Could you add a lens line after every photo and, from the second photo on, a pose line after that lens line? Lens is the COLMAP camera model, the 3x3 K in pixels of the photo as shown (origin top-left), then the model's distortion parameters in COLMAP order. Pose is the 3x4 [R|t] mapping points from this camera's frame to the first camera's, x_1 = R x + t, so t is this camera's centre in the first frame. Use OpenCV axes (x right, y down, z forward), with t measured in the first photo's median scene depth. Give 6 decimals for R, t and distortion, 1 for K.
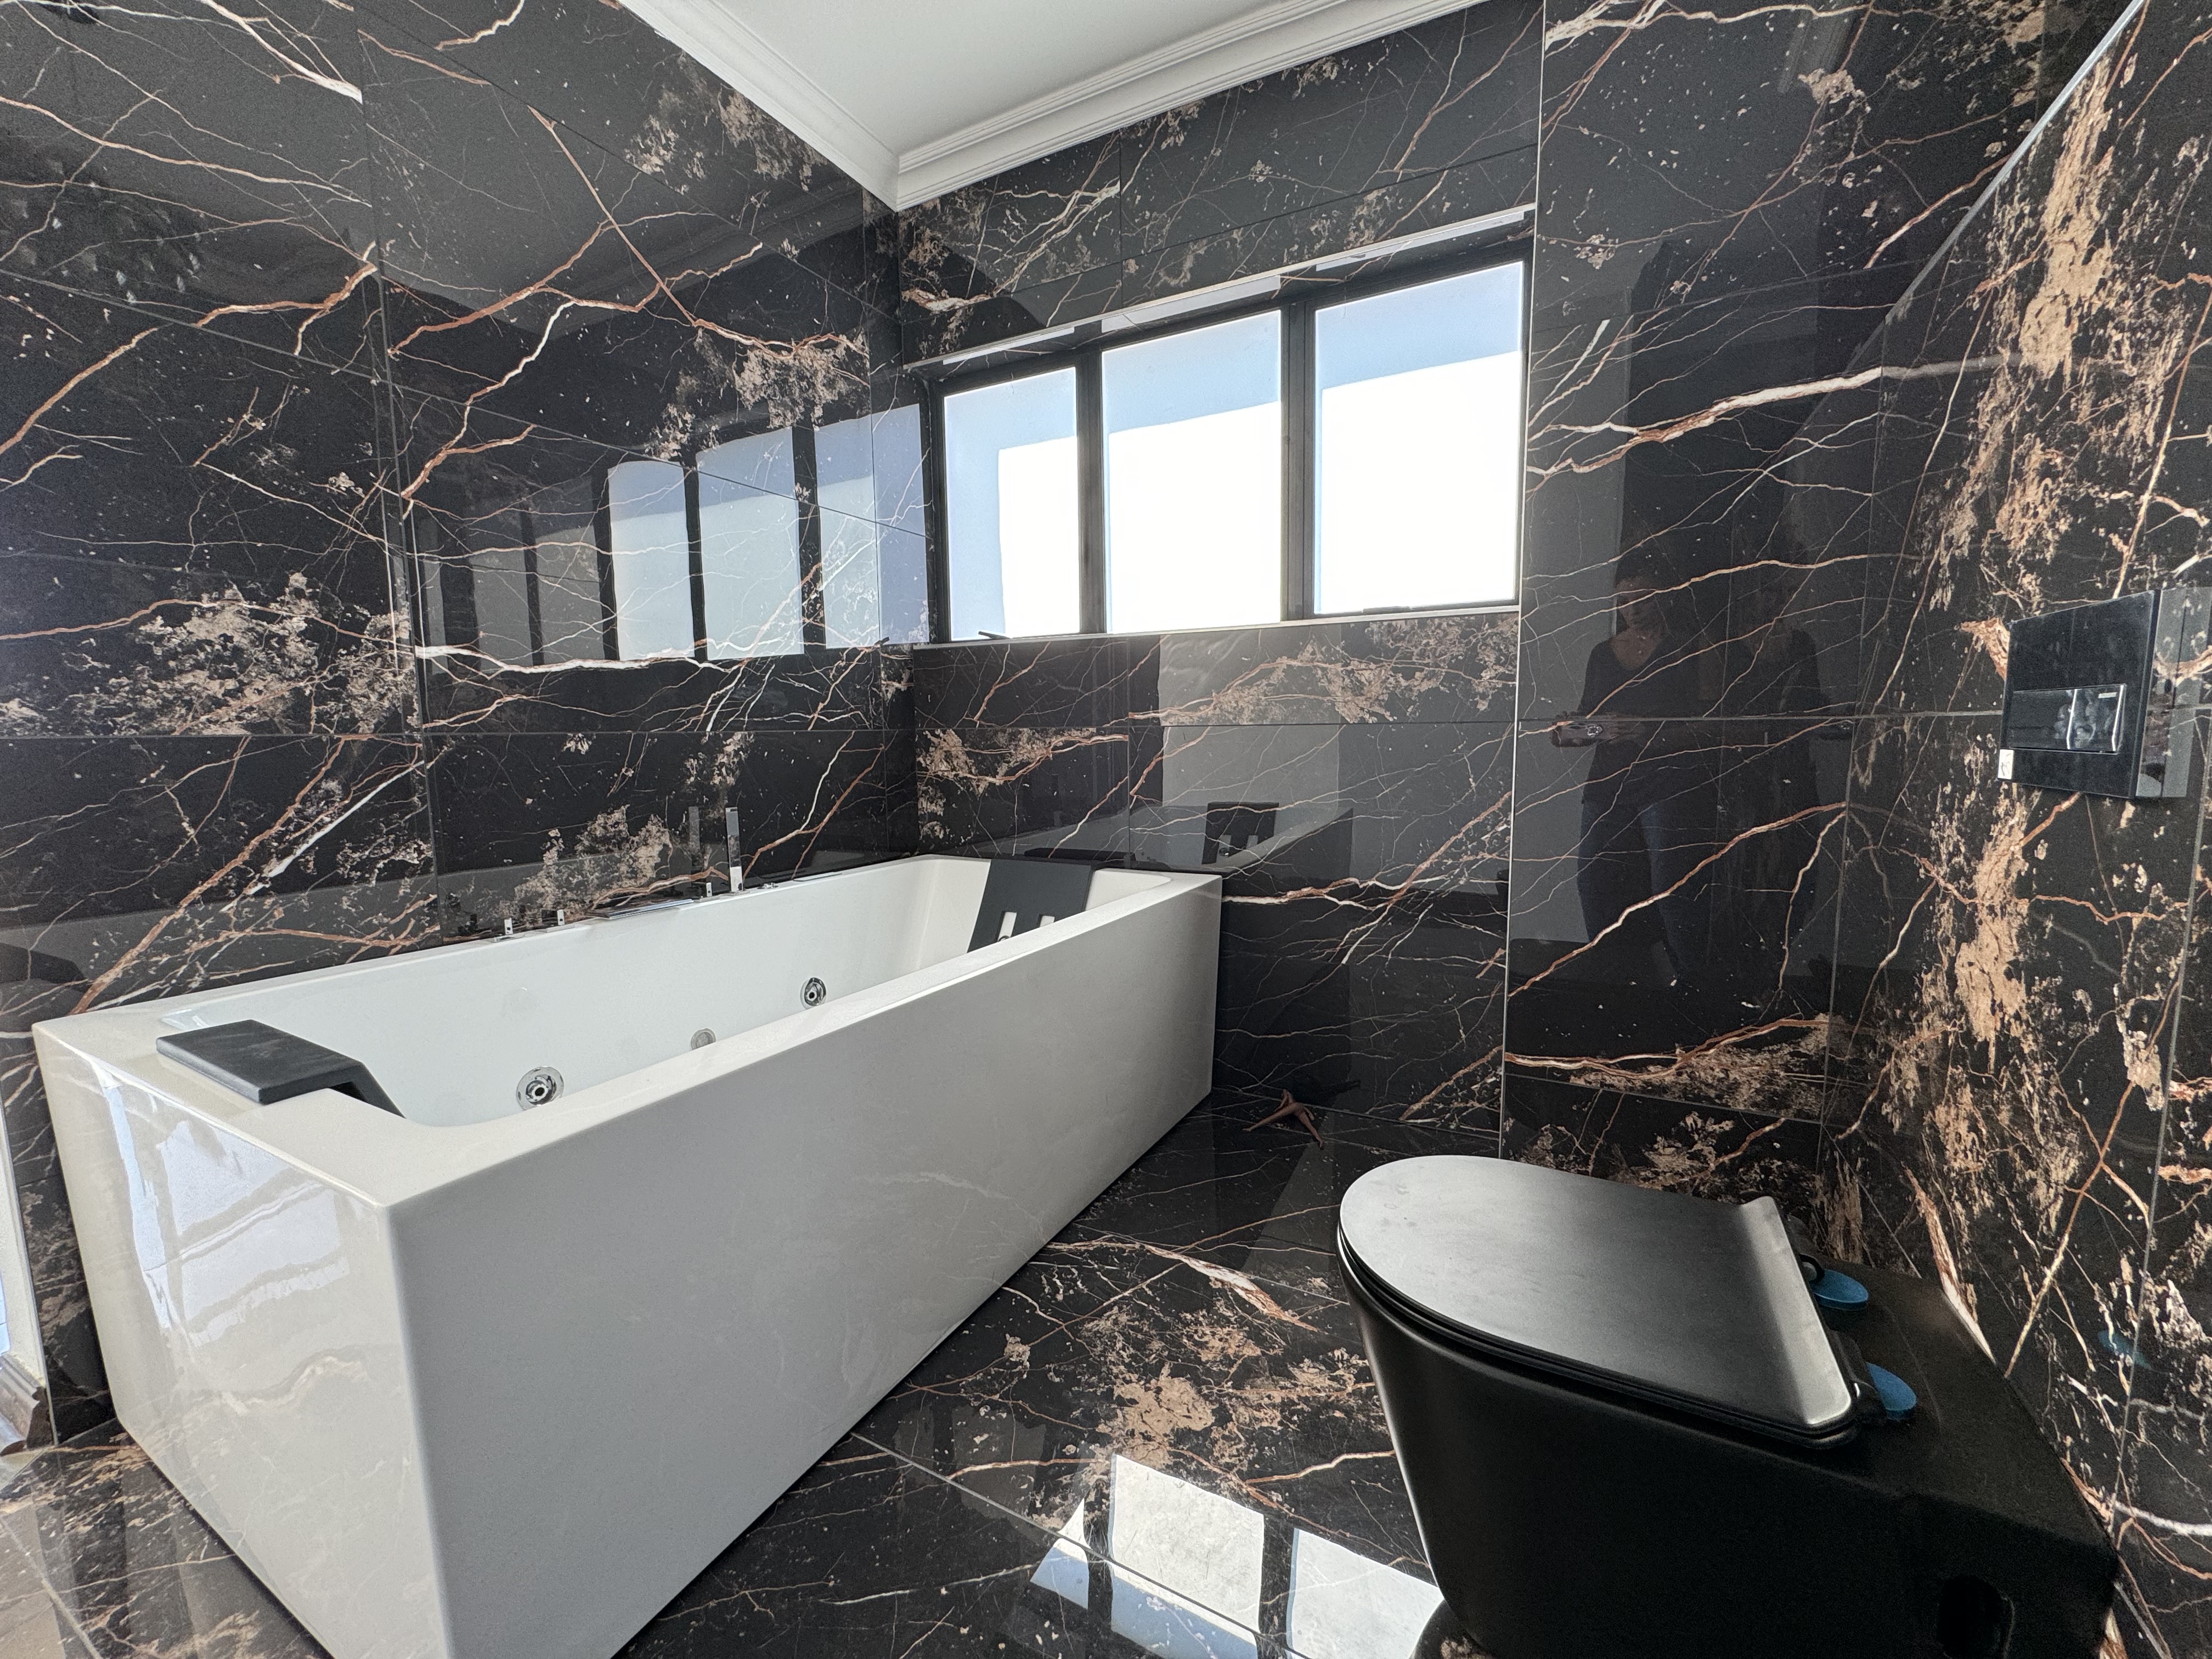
lens RADIAL K [[883.8, 0, 1105.1], [0, 883.8, 827.0], [0, 0, 1]] dist [-0.003995, 0.000573]
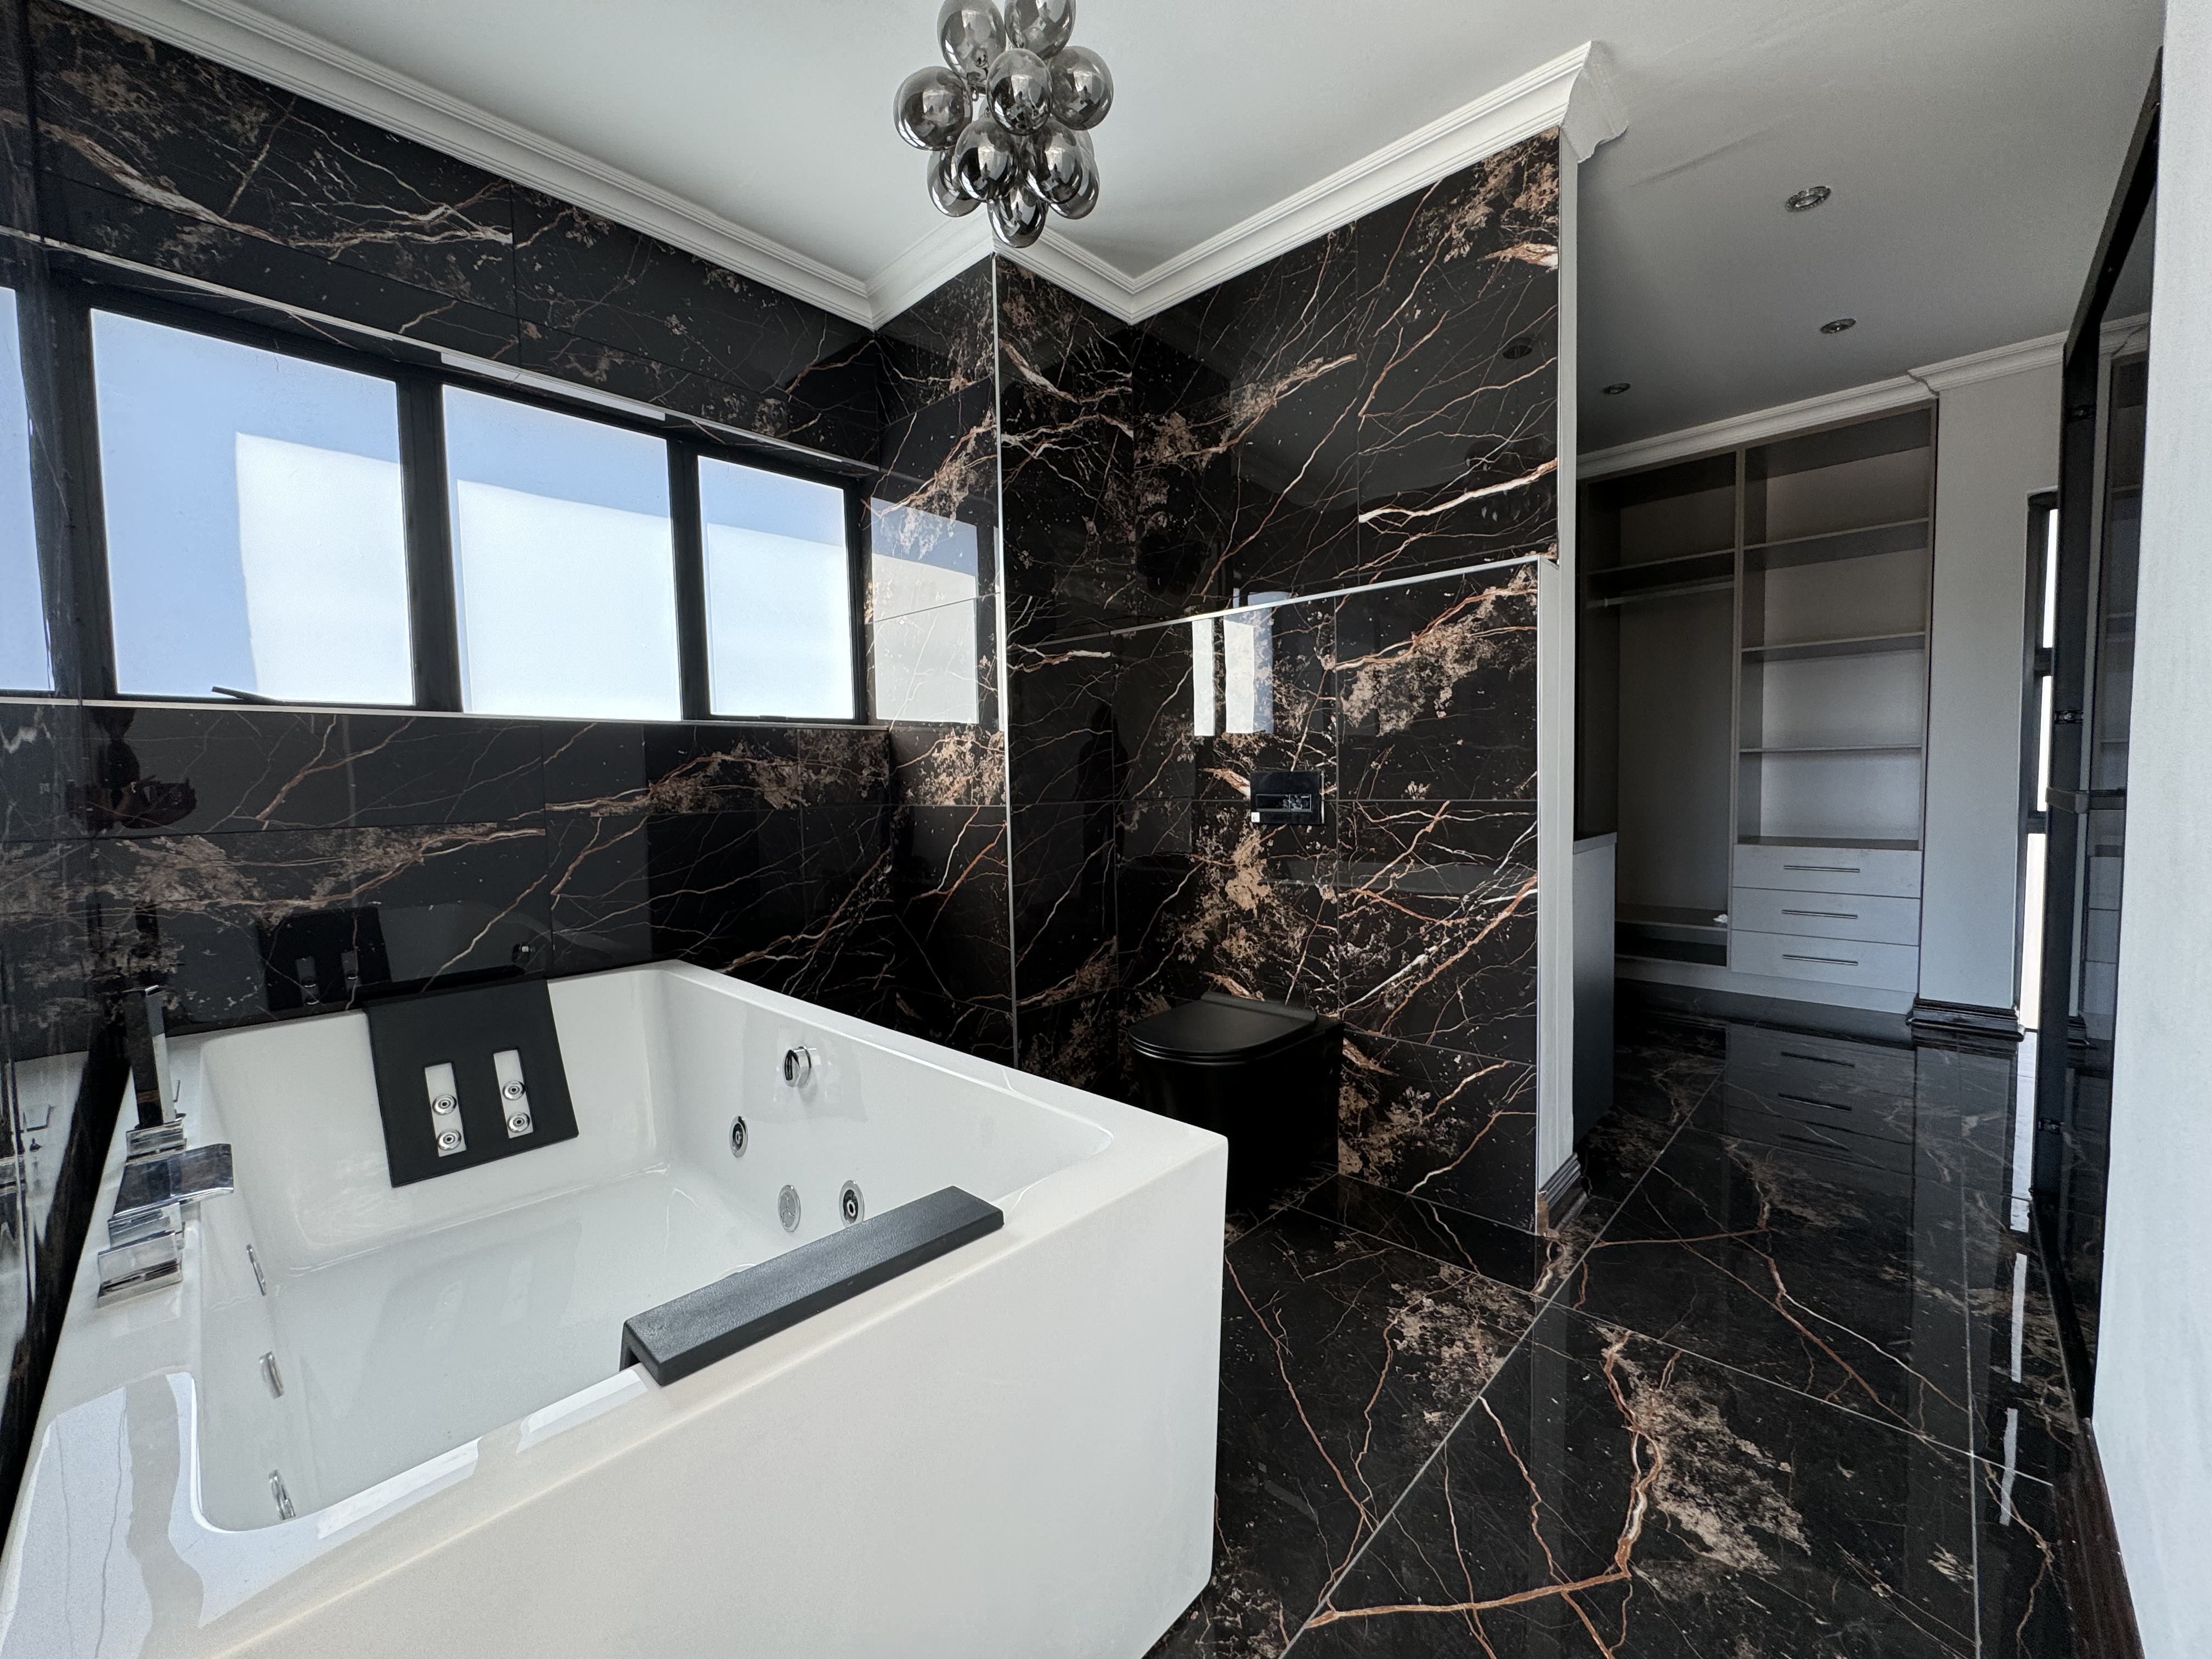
lens RADIAL K [[883.8, 0, 1105.9], [0, 883.8, 828.9], [0, 0, 1]] dist [-0.003995, 0.000573]
pose [[0.266830, -0.049264, 0.962484, -0.750898], [0.125011, 0.992024, 0.016119, -0.051591], [-0.955601, 0.116020, 0.270861, 0.231660]]
